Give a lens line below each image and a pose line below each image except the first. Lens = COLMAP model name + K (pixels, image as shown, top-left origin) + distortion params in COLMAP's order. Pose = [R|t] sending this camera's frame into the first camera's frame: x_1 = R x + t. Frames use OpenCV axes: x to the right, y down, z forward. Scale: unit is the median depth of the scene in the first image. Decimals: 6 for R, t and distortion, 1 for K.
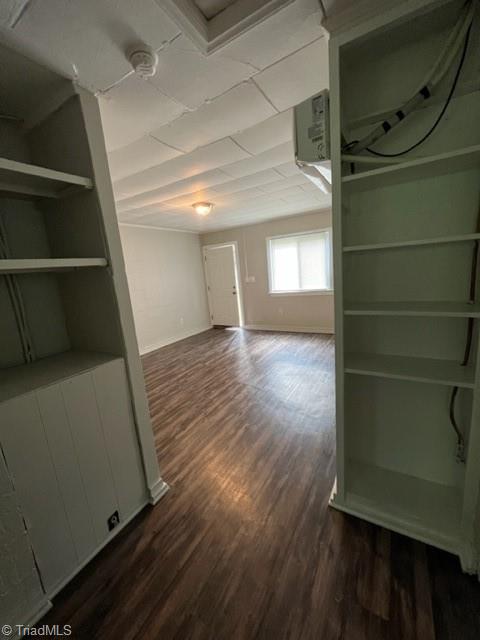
lens RADIAL K [[257.9, 0, 241.7], [0, 257.9, 318.0], [0, 0, 1]] dist [-0.000920, -0.000189]
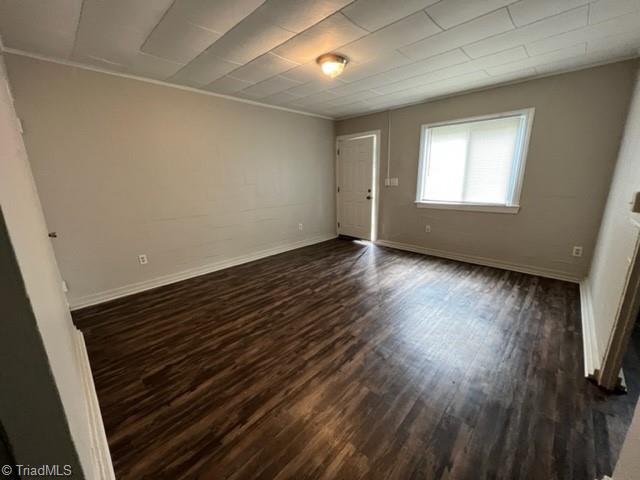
lens RADIAL K [[257.9, 0, 319.7], [0, 257.9, 239.0], [0, 0, 1]] dist [-0.000920, -0.000189]
pose [[0.969944, 0.121355, -0.210908, 0.010291], [-0.106963, 0.991167, 0.078397, -0.026295], [0.218559, -0.053482, 0.974357, 0.269109]]
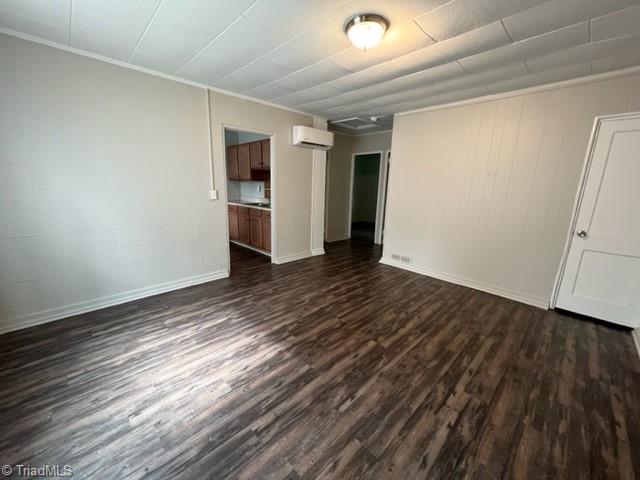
lens RADIAL K [[257.9, 0, 319.7], [0, 257.9, 239.0], [0, 0, 1]] dist [-0.000920, -0.000189]
pose [[-0.961929, 0.001832, 0.273293, -0.165731], [0.105346, 0.925190, 0.364591, -0.214612], [-0.252180, 0.379501, -0.890160, 1.331044]]
